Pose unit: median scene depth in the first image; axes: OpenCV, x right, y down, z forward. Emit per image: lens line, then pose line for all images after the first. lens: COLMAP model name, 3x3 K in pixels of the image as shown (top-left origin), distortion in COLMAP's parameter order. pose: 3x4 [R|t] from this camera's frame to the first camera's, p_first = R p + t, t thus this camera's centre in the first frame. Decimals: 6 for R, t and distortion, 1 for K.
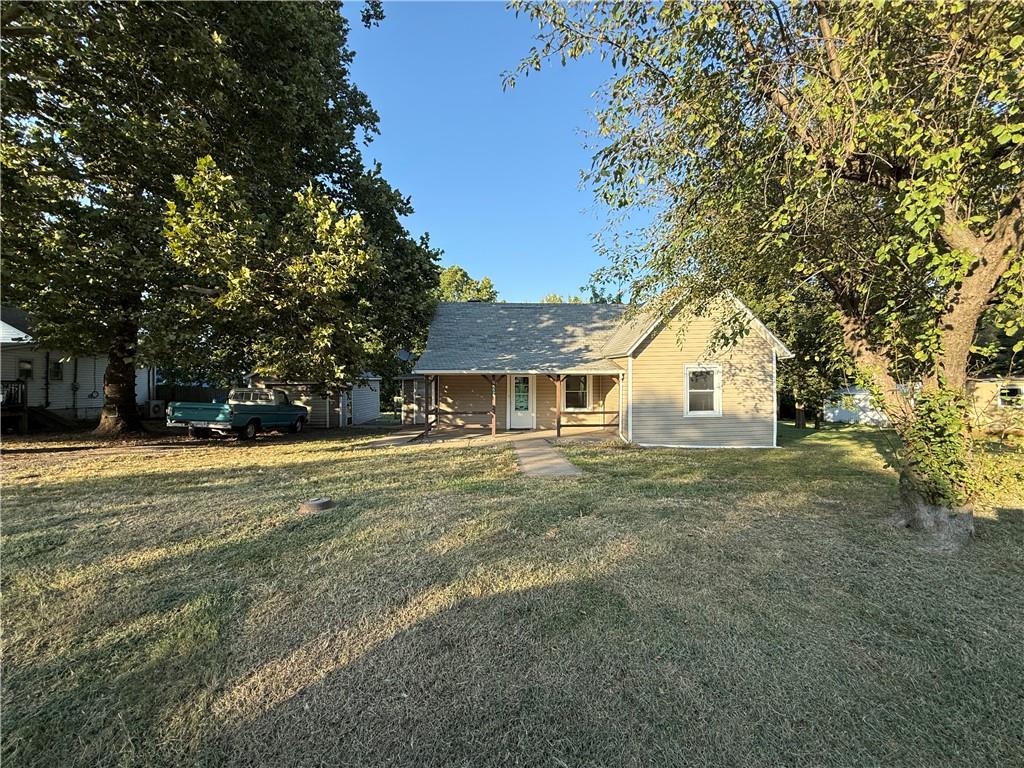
lens RADIAL K [[411.5, 0, 508.3], [0, 411.5, 386.7], [0, 0, 1]] dist [0.000468, 0.000121]
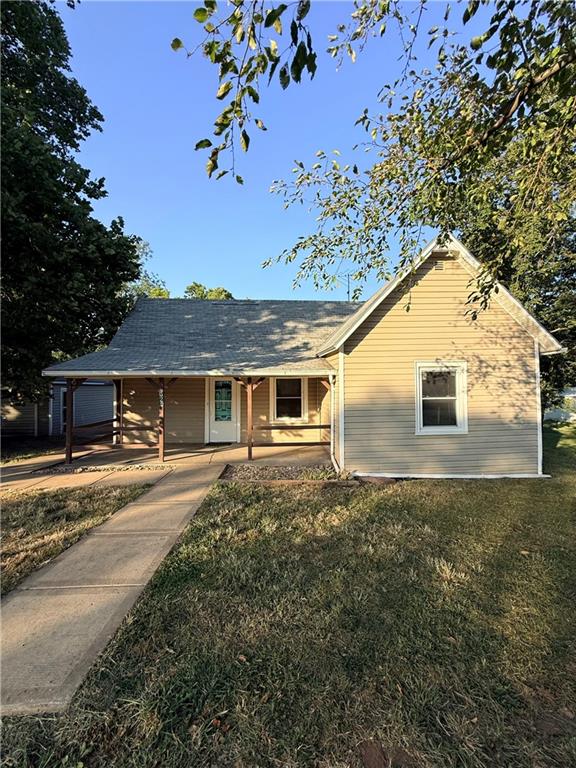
lens RADIAL K [[308.6, 0, 290.6], [0, 308.6, 379.6], [0, 0, 1]] dist [0.000468, 0.000121]
pose [[0.998838, -0.009933, -0.047161, 0.202077], [0.008902, 0.999718, -0.022023, -0.010303], [0.047366, 0.021578, 0.998645, 0.385005]]
